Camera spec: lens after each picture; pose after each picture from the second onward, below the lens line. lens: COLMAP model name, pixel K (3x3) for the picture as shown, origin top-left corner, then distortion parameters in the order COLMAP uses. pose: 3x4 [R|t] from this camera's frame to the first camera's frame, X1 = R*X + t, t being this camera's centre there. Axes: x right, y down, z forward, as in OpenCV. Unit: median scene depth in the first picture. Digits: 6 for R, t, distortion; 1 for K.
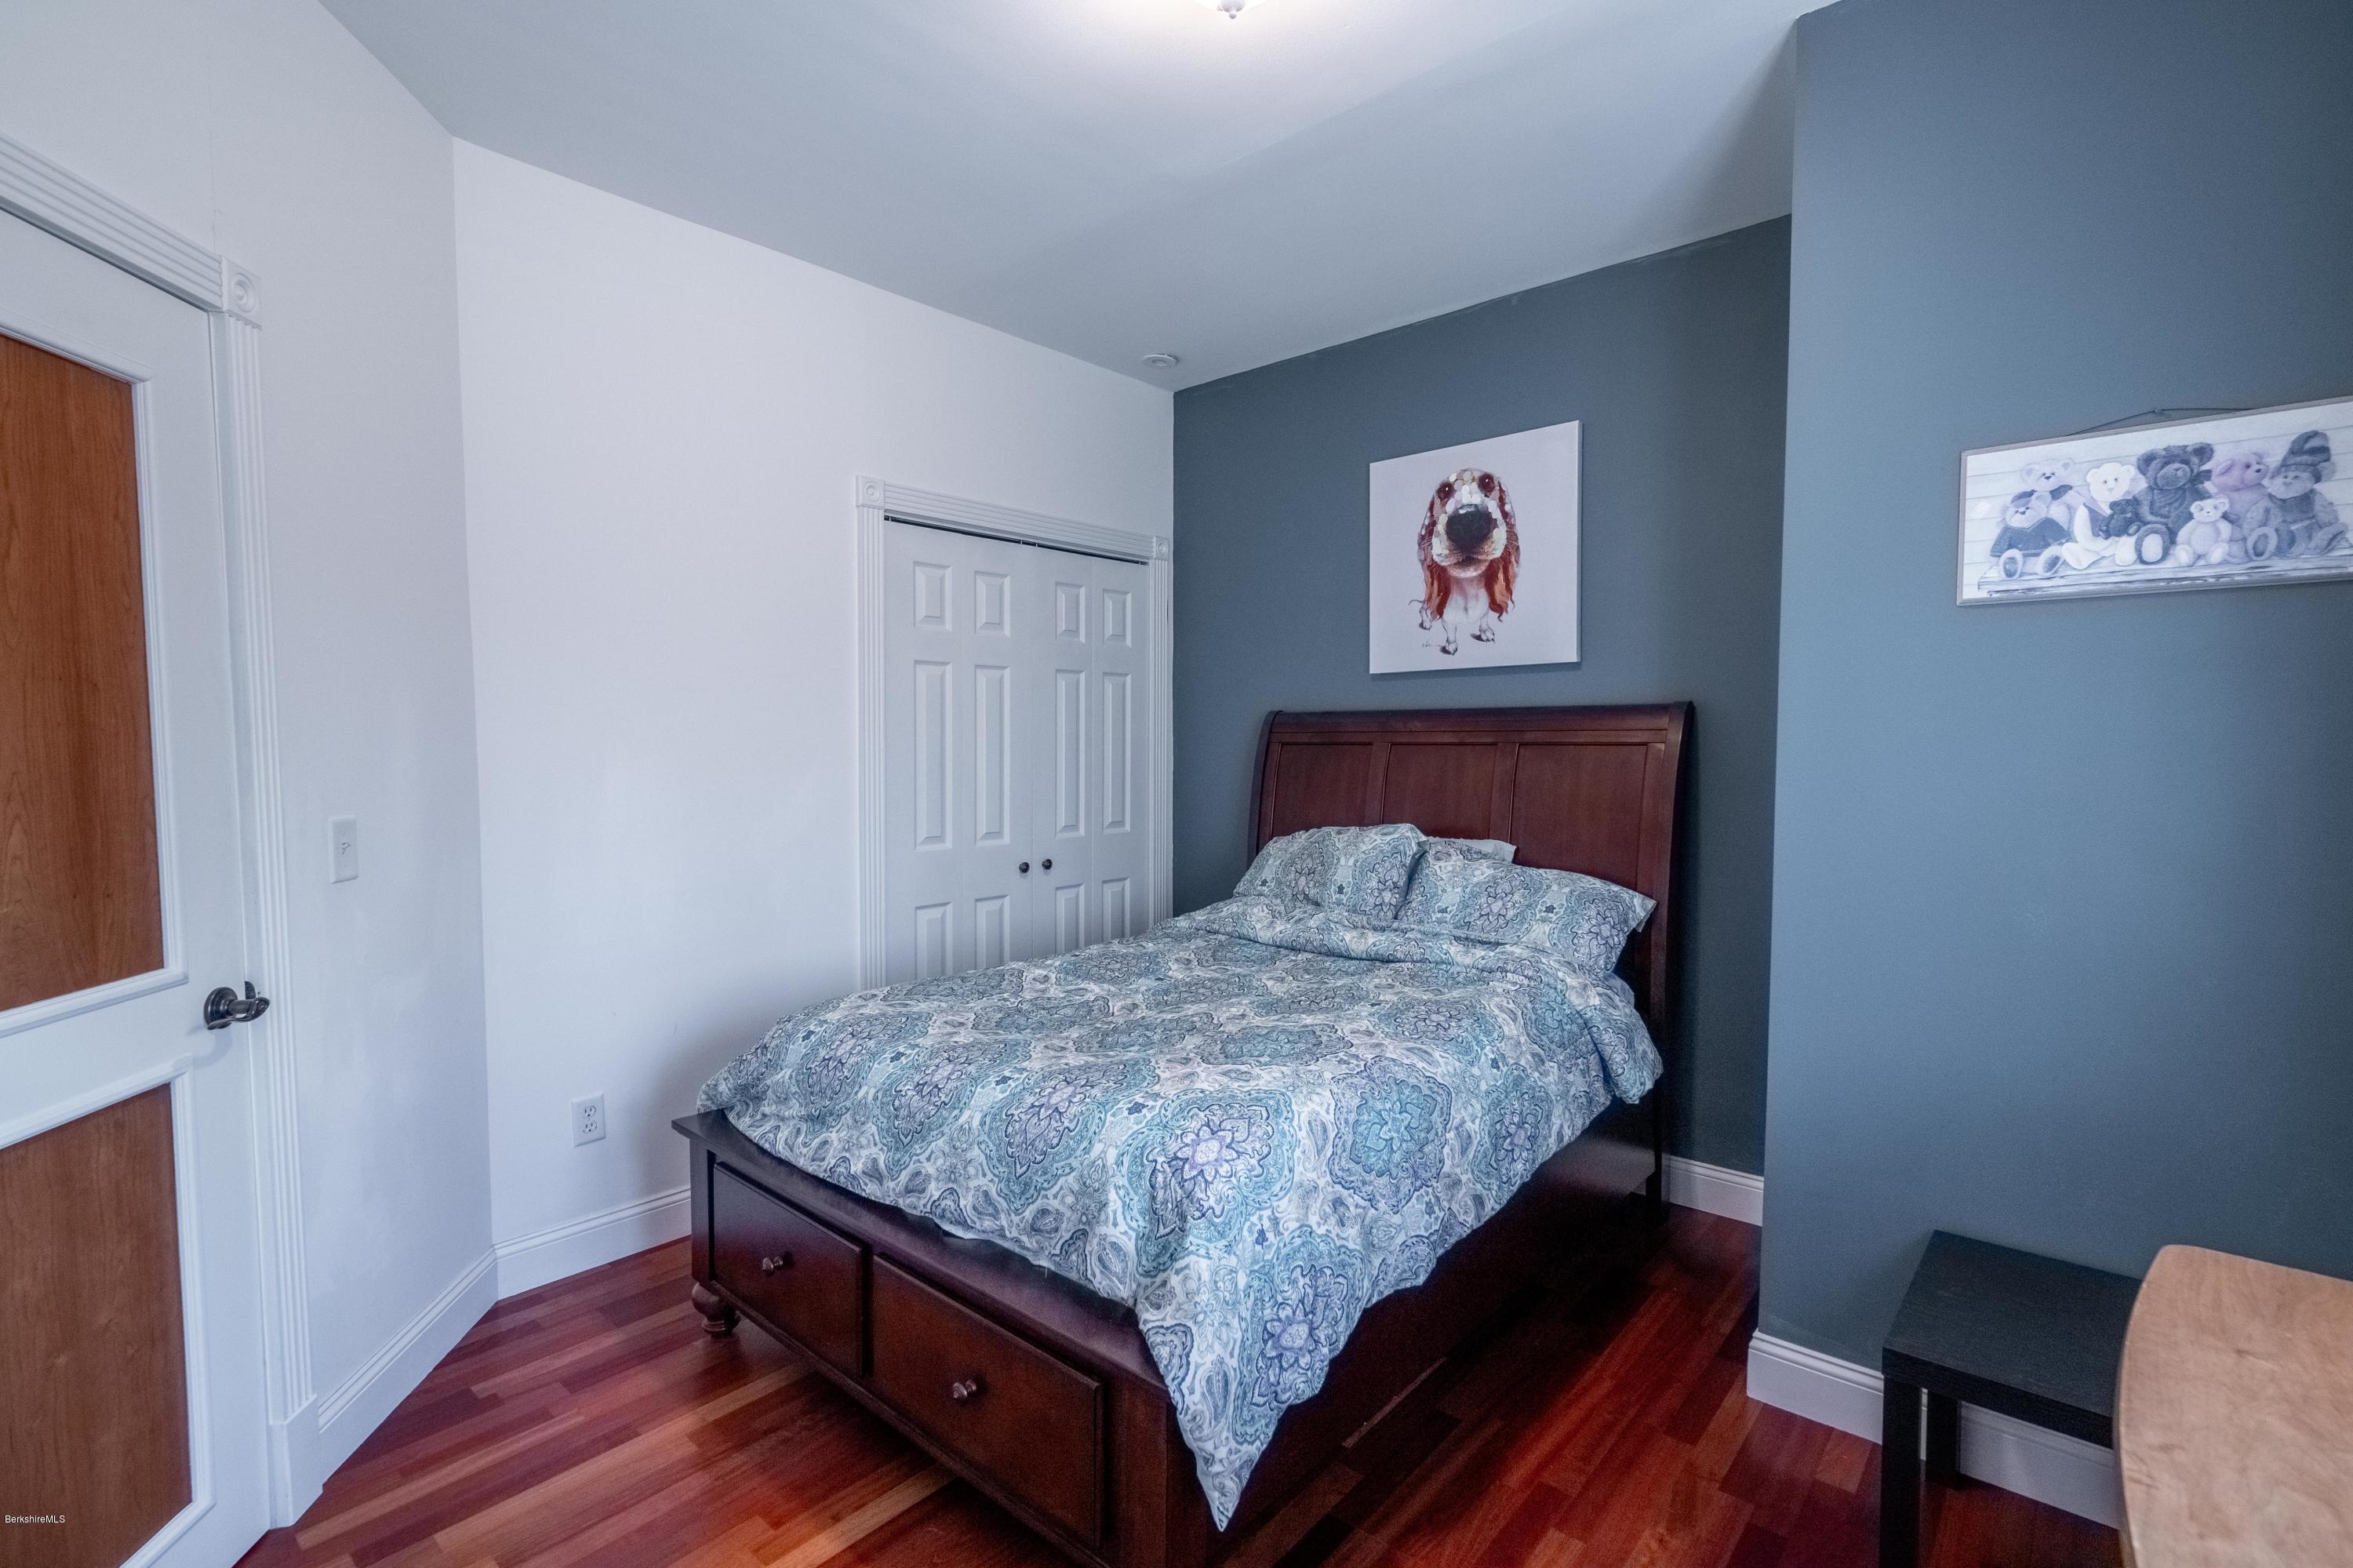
lens RADIAL K [[1081.8, 0, 1191.3], [0, 1081.8, 791.0], [0, 0, 1]] dist [0.000532, -0.001675]
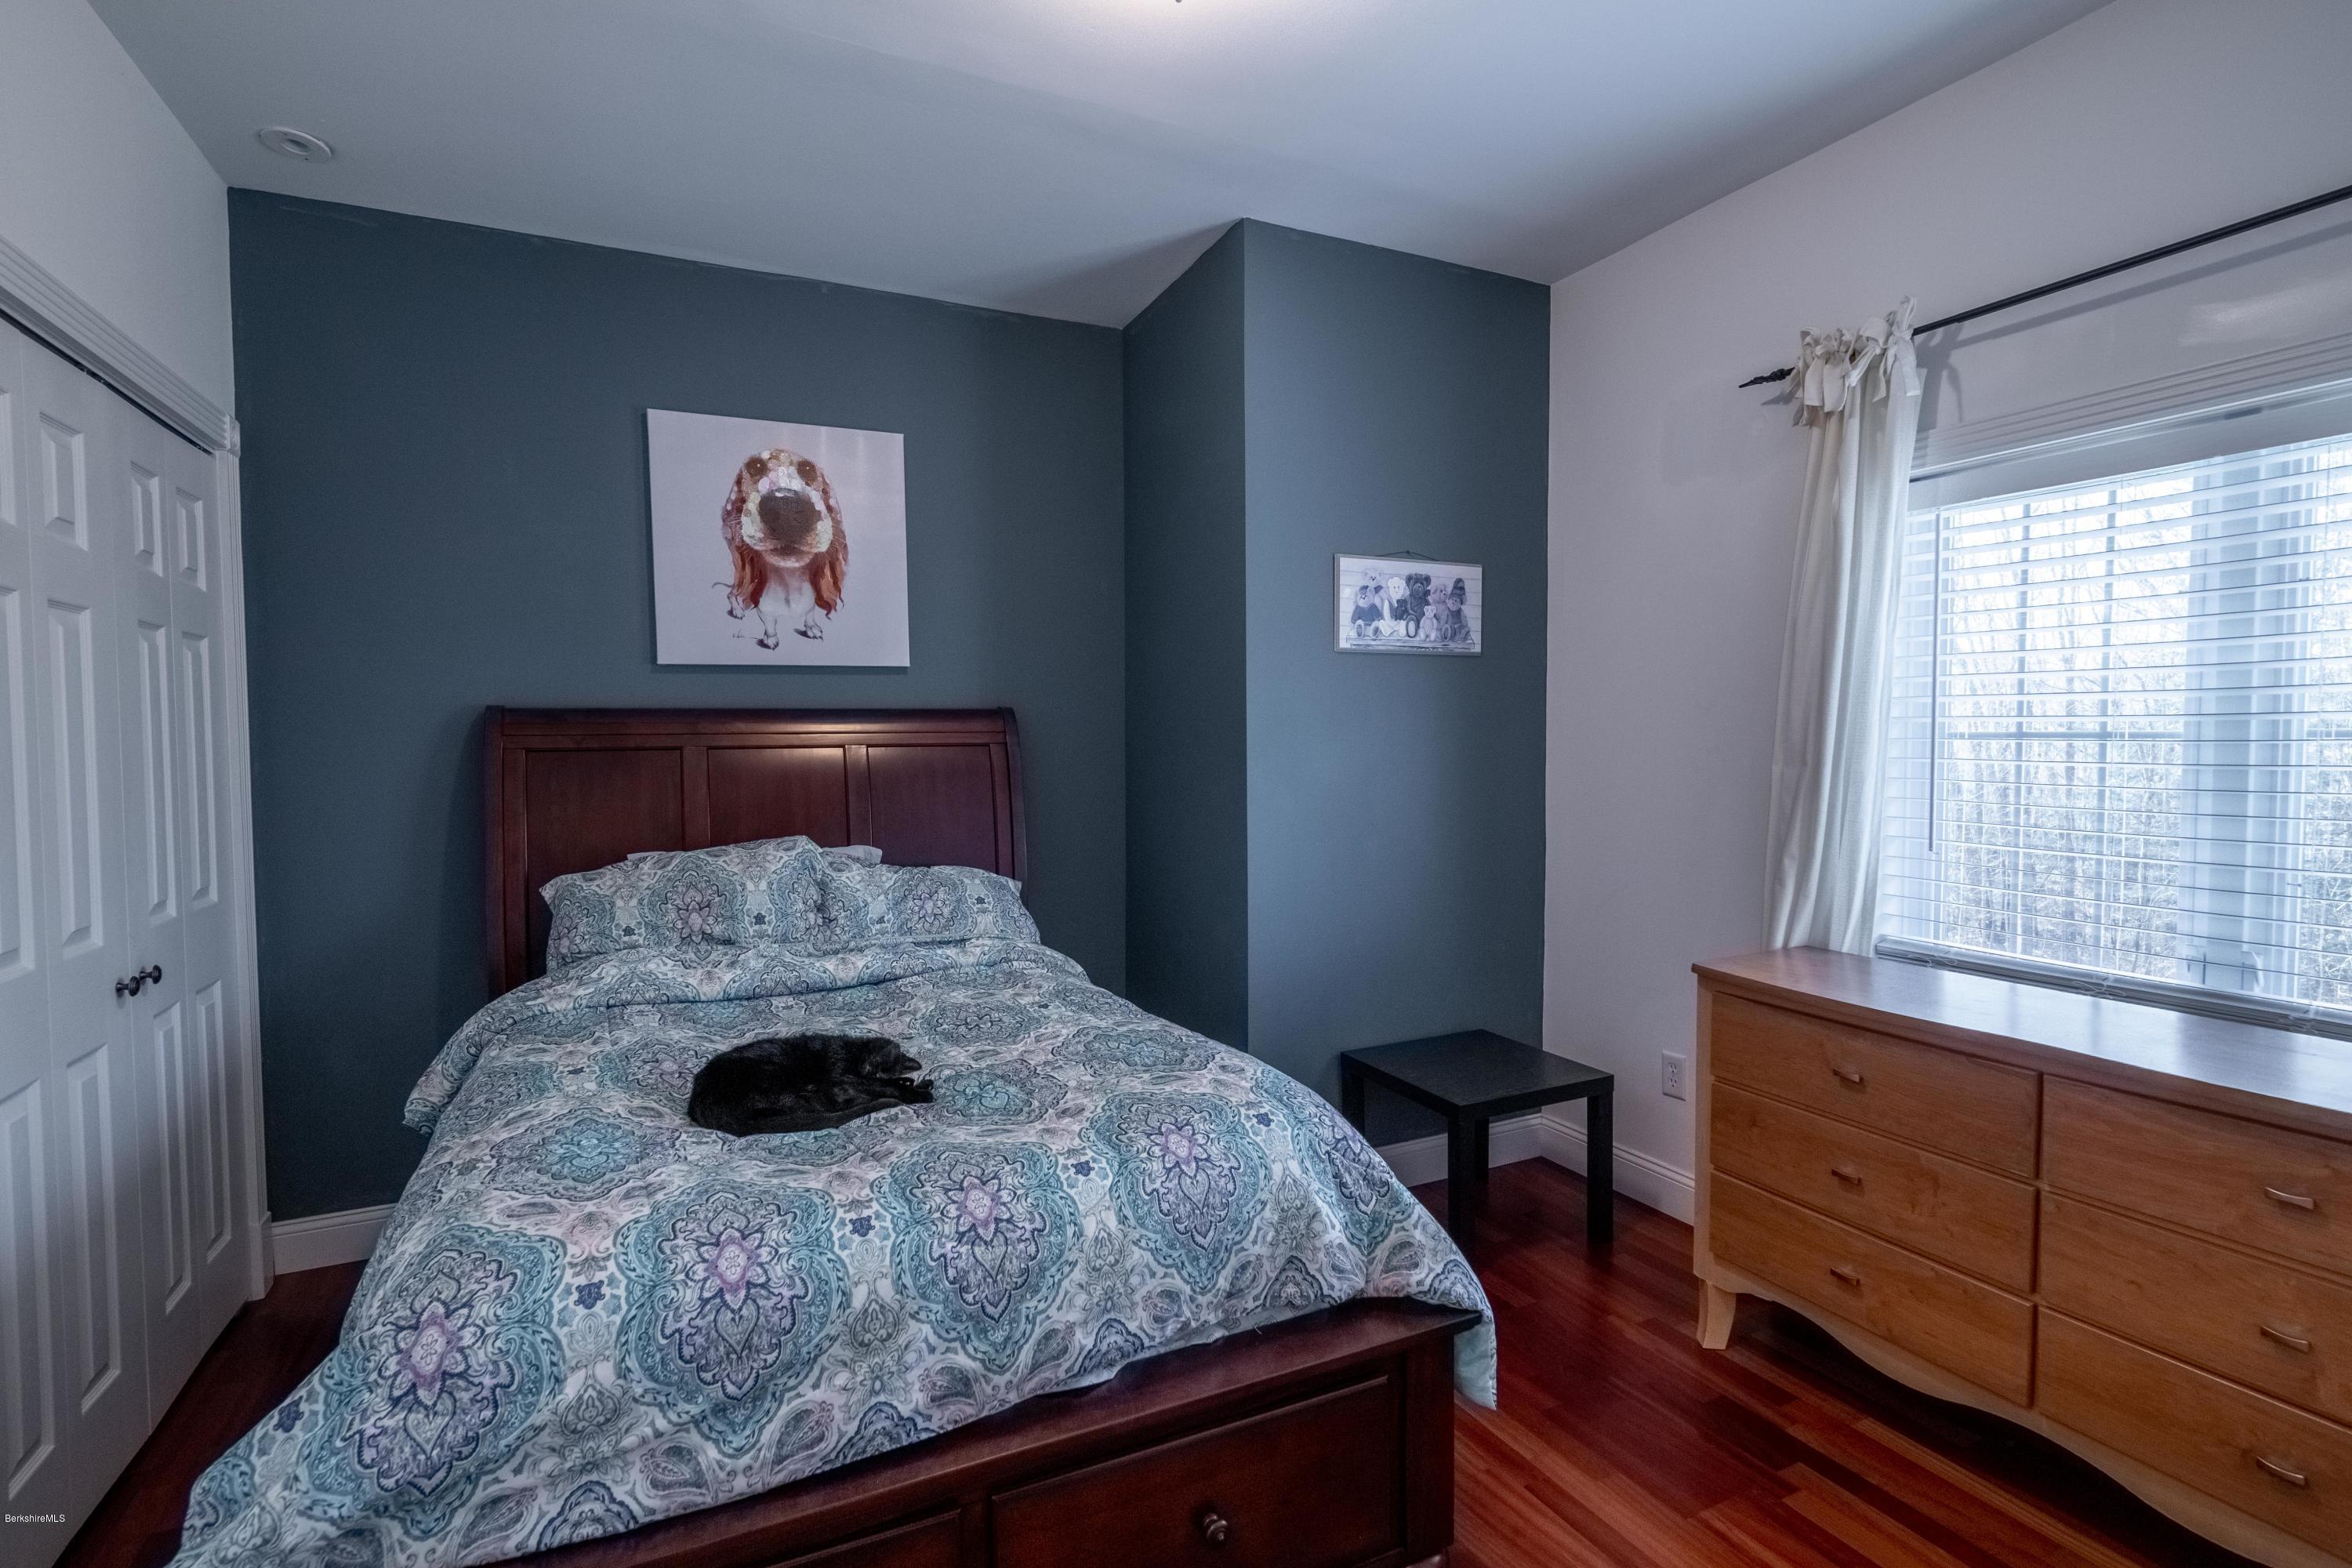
lens RADIAL K [[1081.3, 0, 1177.1], [0, 1081.3, 785.5], [0, 0, 1]] dist [0.000532, -0.001675]
pose [[0.398254, -0.041546, 0.916334, -0.546048], [0.054197, 0.998294, 0.021707, -0.015437], [-0.915673, 0.041018, 0.399827, 0.389177]]
